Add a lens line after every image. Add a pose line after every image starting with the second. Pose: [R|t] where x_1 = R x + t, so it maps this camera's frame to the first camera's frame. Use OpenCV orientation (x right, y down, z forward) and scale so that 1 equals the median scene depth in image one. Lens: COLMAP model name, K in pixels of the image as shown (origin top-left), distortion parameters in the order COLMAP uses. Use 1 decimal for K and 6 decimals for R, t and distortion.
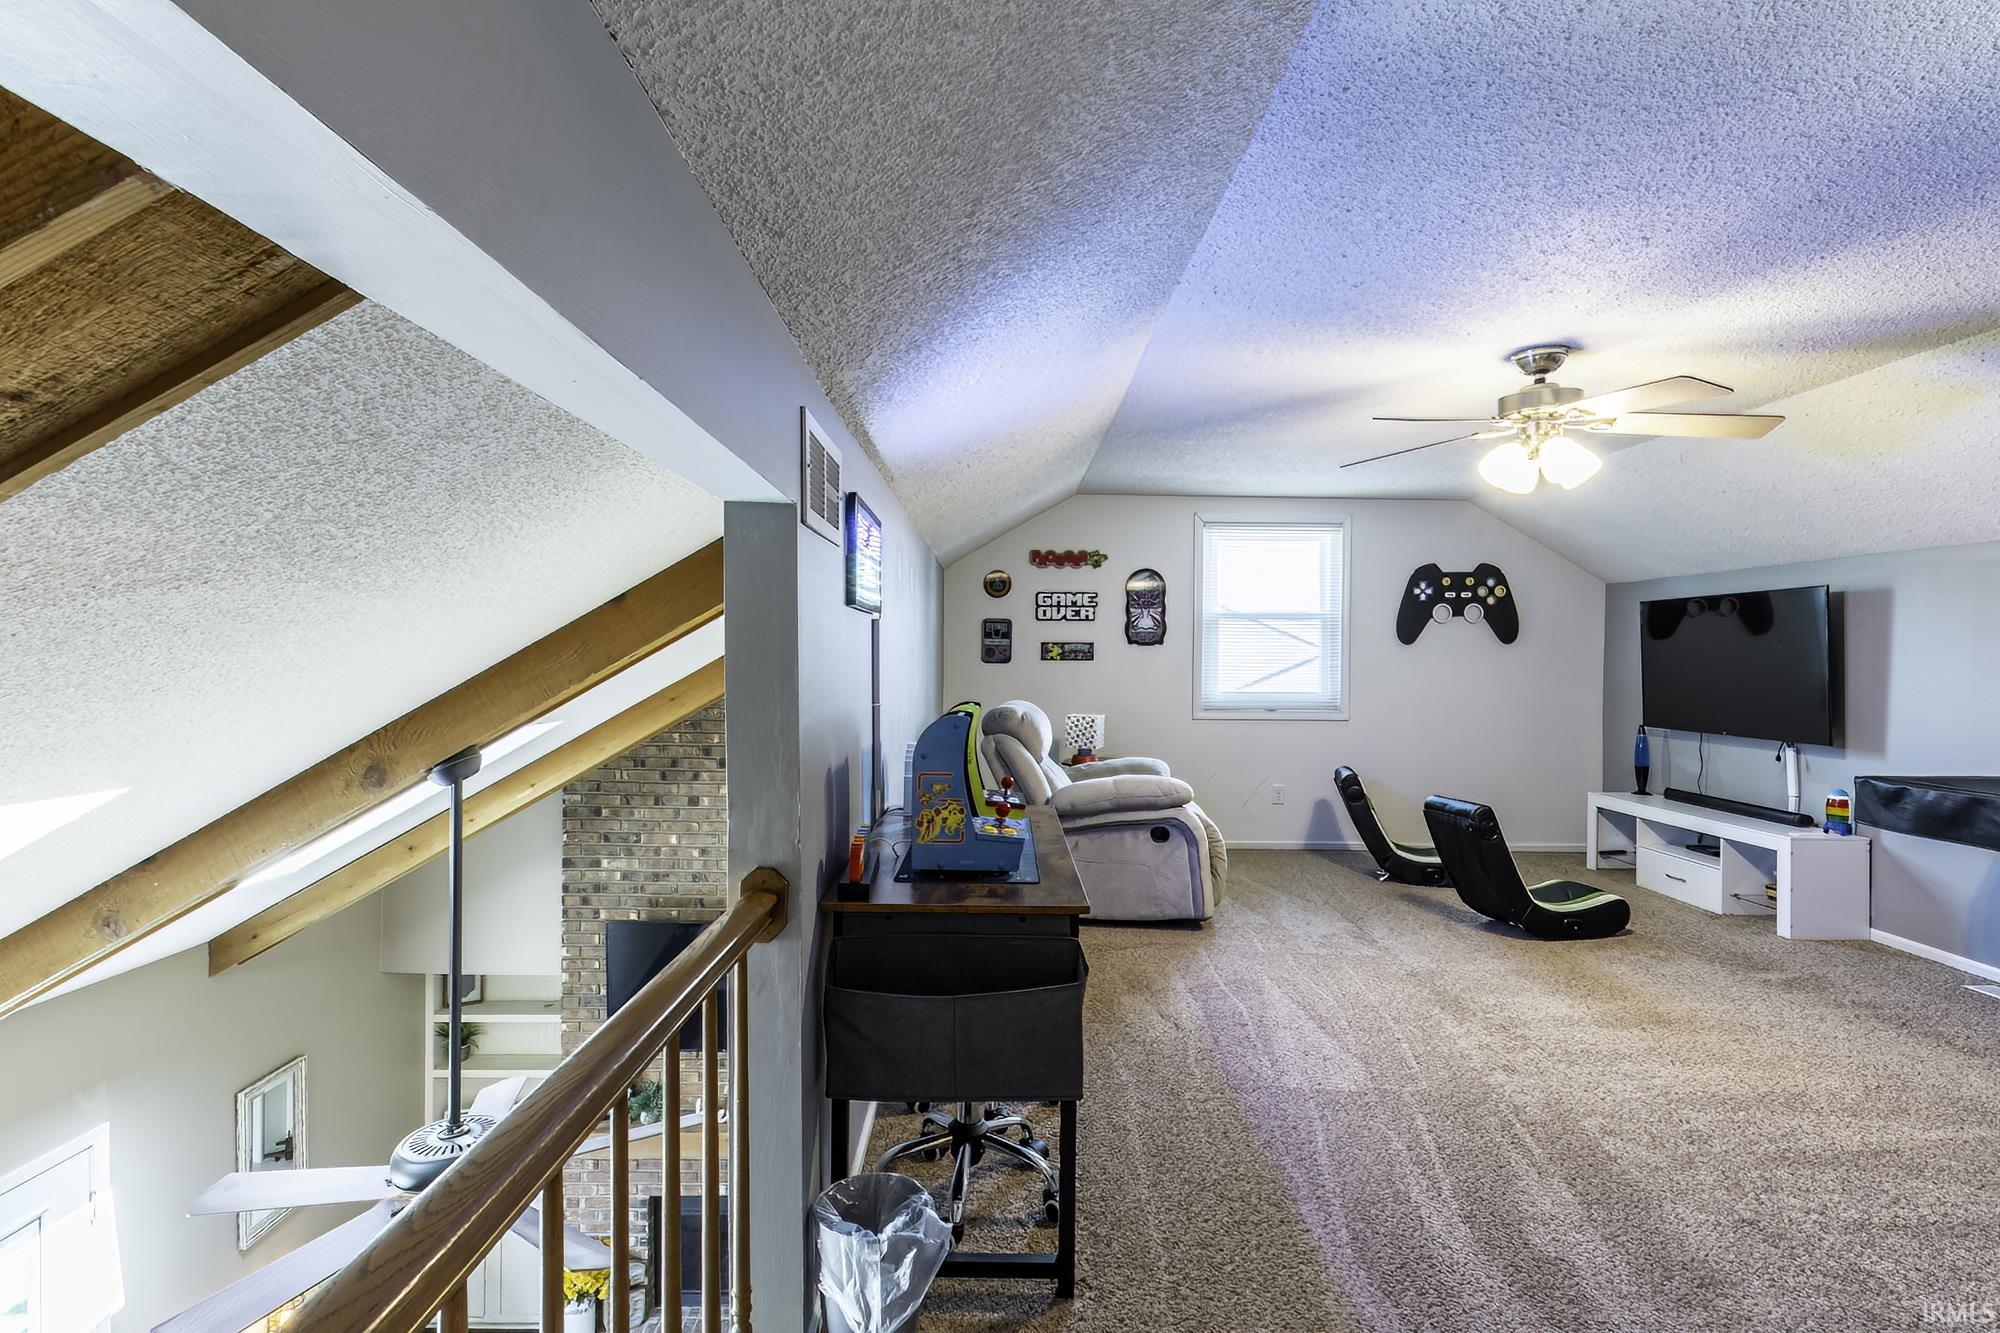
lens RADIAL K [[961.0, 0, 993.6], [0, 961.0, 660.1], [0, 0, 1]] dist [0.001884, -0.000879]
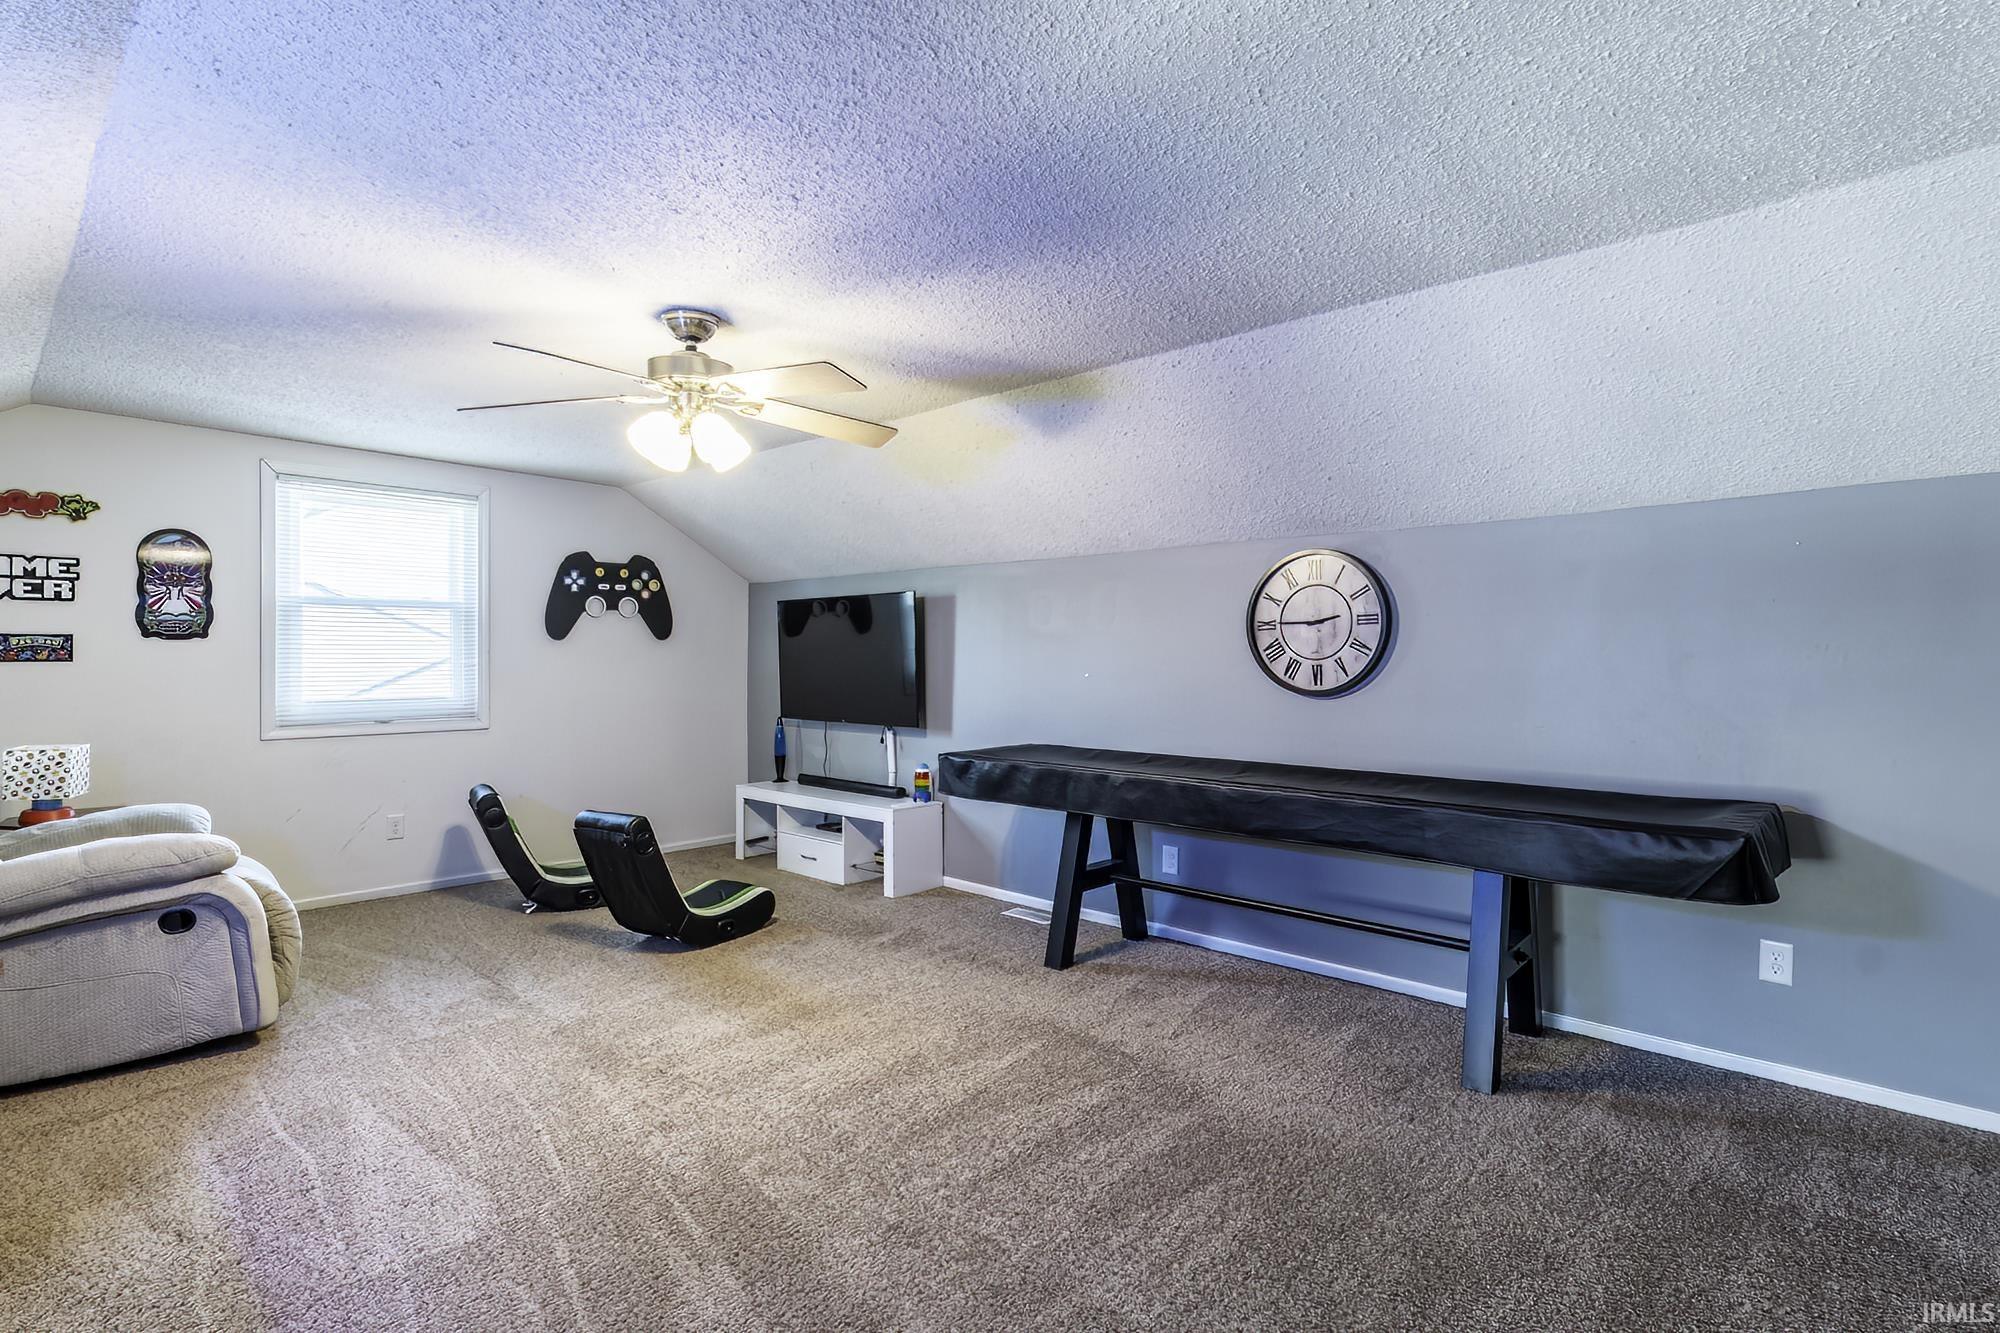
lens RADIAL K [[961.0, 0, 993.6], [0, 961.0, 660.1], [0, 0, 1]] dist [0.001884, -0.000879]
pose [[0.680807, -0.009460, 0.732402, 0.077939], [0.007413, 0.999954, 0.006025, 0.000005], [-0.732426, 0.001327, 0.680846, 0.142195]]
